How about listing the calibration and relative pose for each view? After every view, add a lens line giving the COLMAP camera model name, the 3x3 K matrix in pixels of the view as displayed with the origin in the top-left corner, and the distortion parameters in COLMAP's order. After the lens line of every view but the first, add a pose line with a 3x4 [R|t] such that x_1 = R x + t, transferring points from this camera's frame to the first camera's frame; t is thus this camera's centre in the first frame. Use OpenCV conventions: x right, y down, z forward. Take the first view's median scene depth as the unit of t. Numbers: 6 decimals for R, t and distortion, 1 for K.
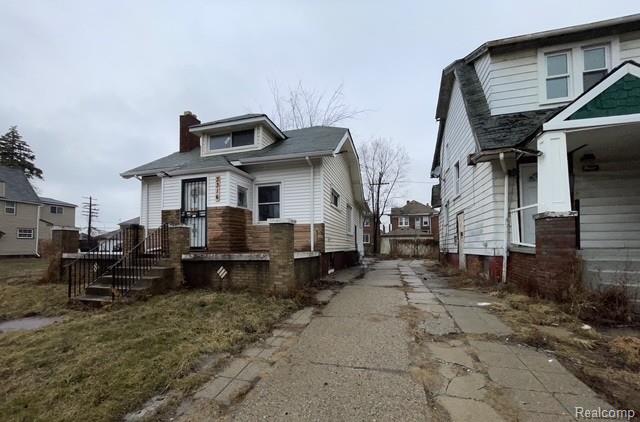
lens RADIAL K [[265.6, 0, 319.8], [0, 265.6, 211.1], [0, 0, 1]] dist [-0.000303, -0.000013]
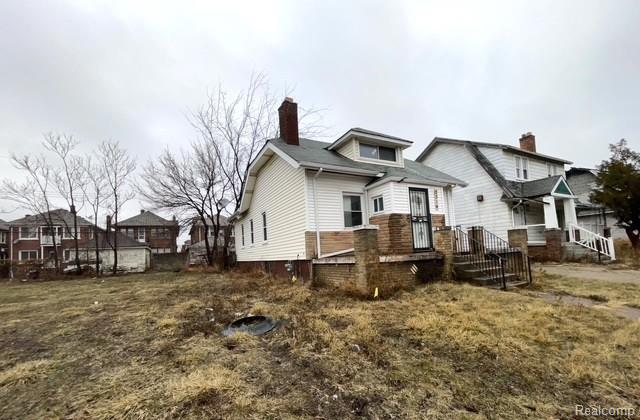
lens RADIAL K [[265.6, 0, 319.6], [0, 265.6, 213.1], [0, 0, 1]] dist [-0.000303, -0.000013]
pose [[0.709011, 0.069562, 0.701758, -1.587836], [-0.044252, 0.997551, -0.054173, 0.066662], [-0.703807, 0.007355, 0.710353, 0.492294]]
